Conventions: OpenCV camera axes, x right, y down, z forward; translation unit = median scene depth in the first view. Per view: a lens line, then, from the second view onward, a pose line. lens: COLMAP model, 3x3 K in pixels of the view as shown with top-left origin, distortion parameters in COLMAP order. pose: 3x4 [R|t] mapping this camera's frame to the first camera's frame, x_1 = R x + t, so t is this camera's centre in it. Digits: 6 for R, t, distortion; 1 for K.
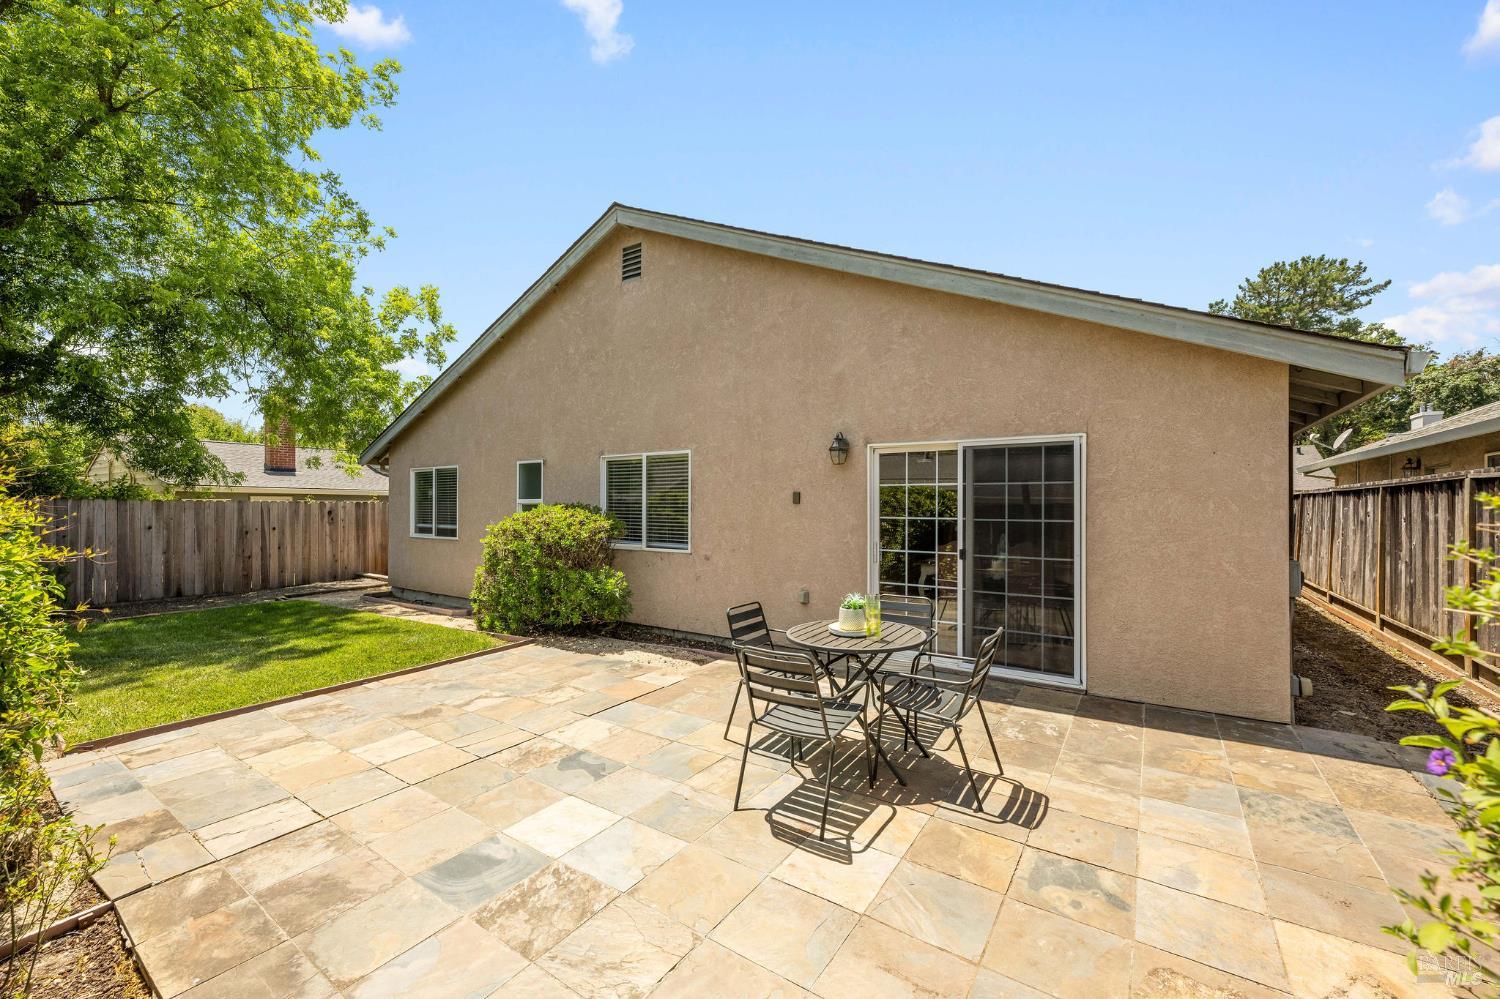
lens RADIAL K [[589.8, 0, 742.3], [0, 589.8, 508.8], [0, 0, 1]] dist [-0.010425, 0.000051]
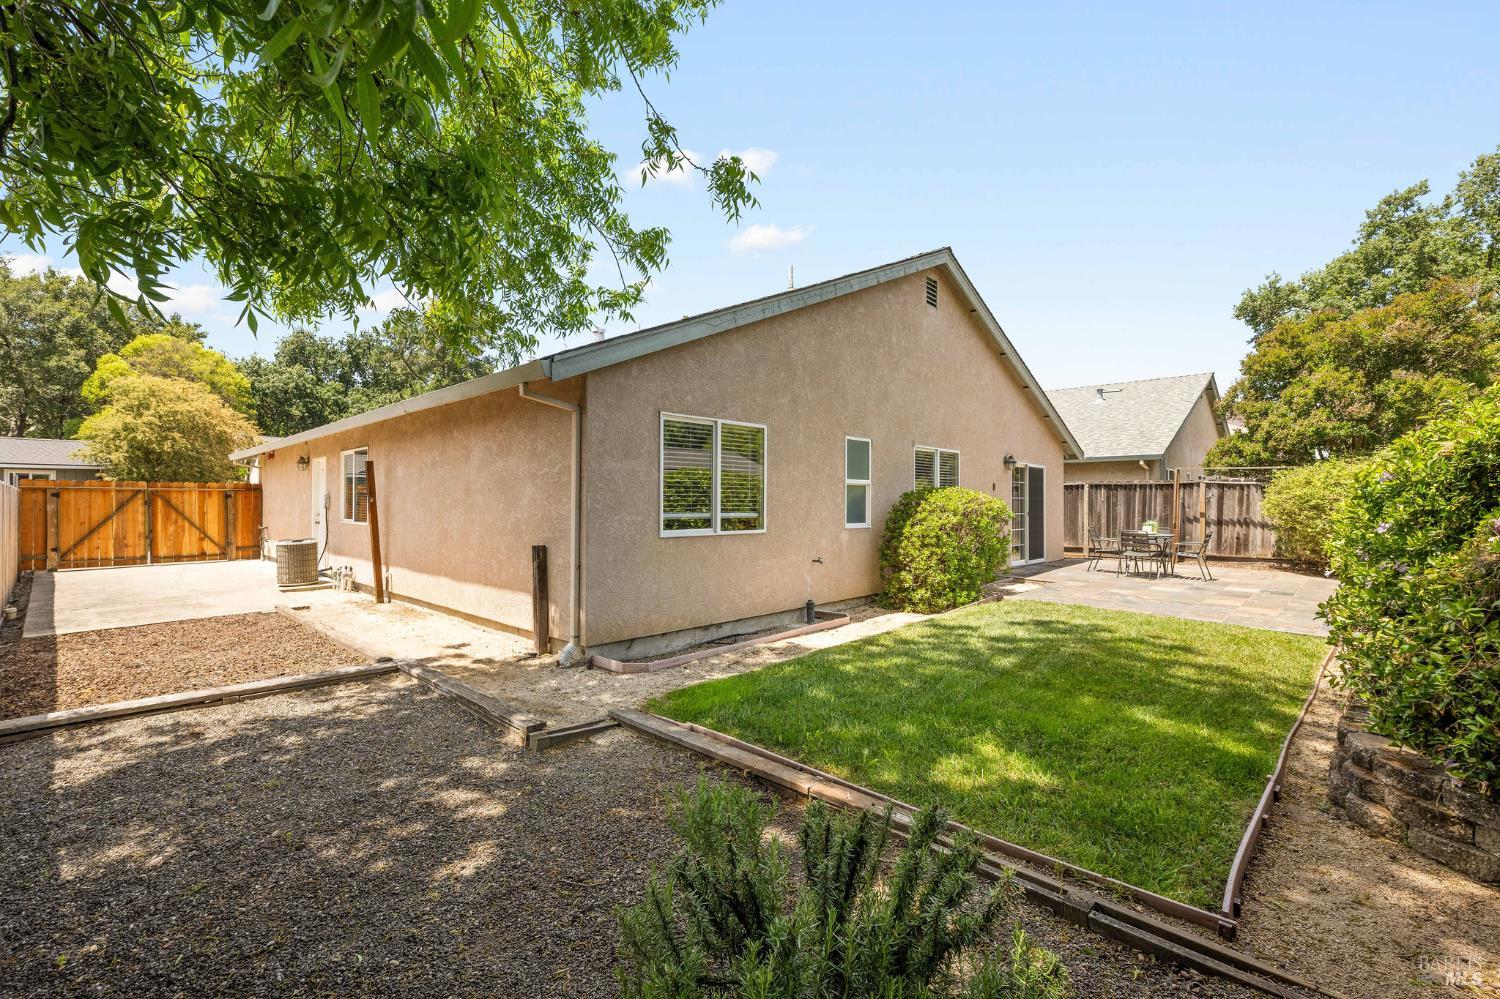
lens RADIAL K [[647.1, 0, 748.9], [0, 647.1, 494.3], [0, 0, 1]] dist [-0.002218, 0.000775]
pose [[0.168050, 0.007215, 0.985752, -2.105382], [-0.003795, 0.999971, -0.006672, 0.021676], [-0.985771, -0.002620, 0.168073, 1.520370]]
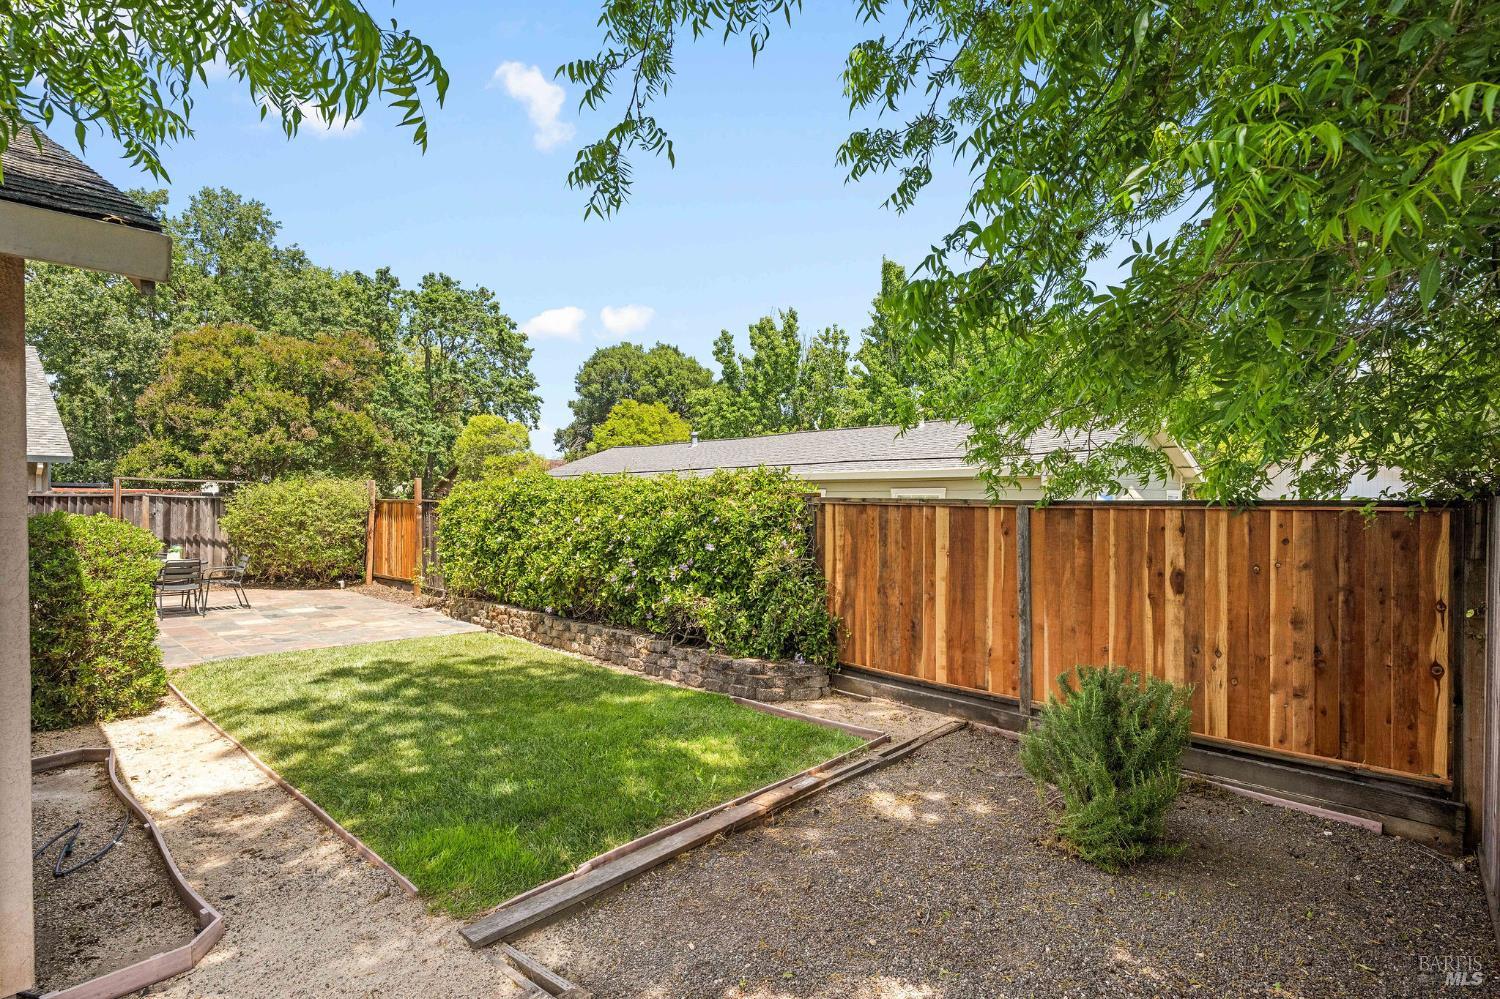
lens RADIAL K [[736.2, 0, 747.6], [0, 736.2, 503.5], [0, 0, 1]] dist [-0.001316, -0.000166]
pose [[-0.987347, -0.000954, 0.158569, -1.657637], [-0.000418, 0.999994, 0.003418, -0.031362], [-0.158571, 0.003309, -0.987342, 2.263492]]
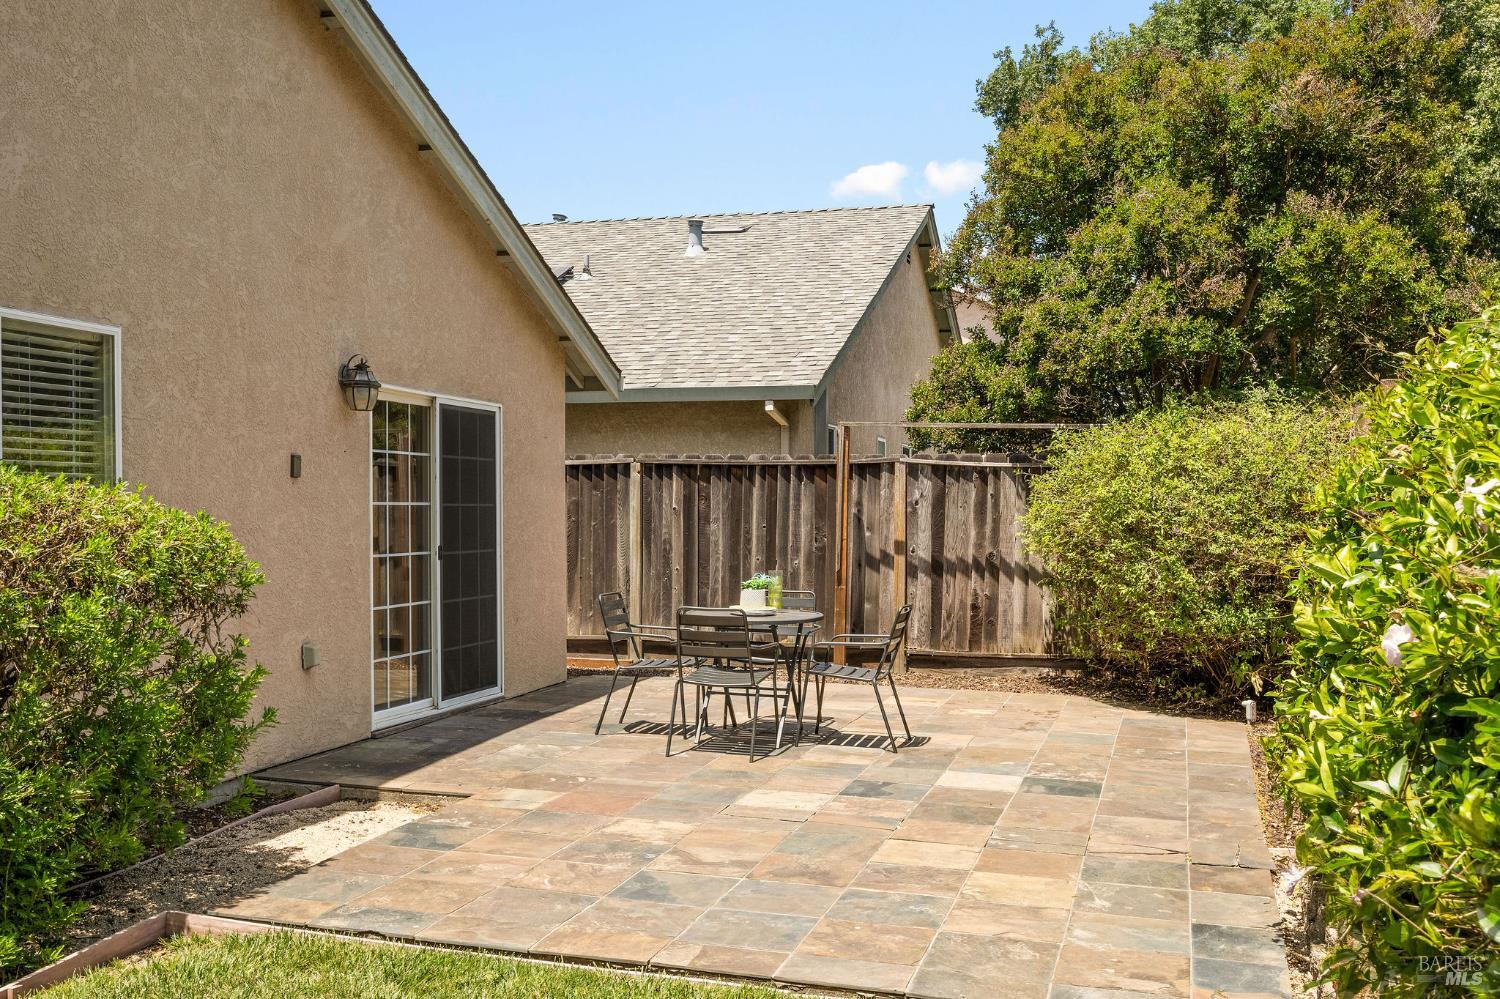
lens RADIAL K [[1560.6, 0, 746.8], [0, 1560.6, 499.0], [0, 0, 1]] dist [0.112566, 0.000000]
pose [[-0.324585, -0.004341, 0.945847, -1.459220], [-0.009070, 0.999958, 0.001477, 0.005077], [-0.945813, -0.008100, -0.324610, 1.176540]]
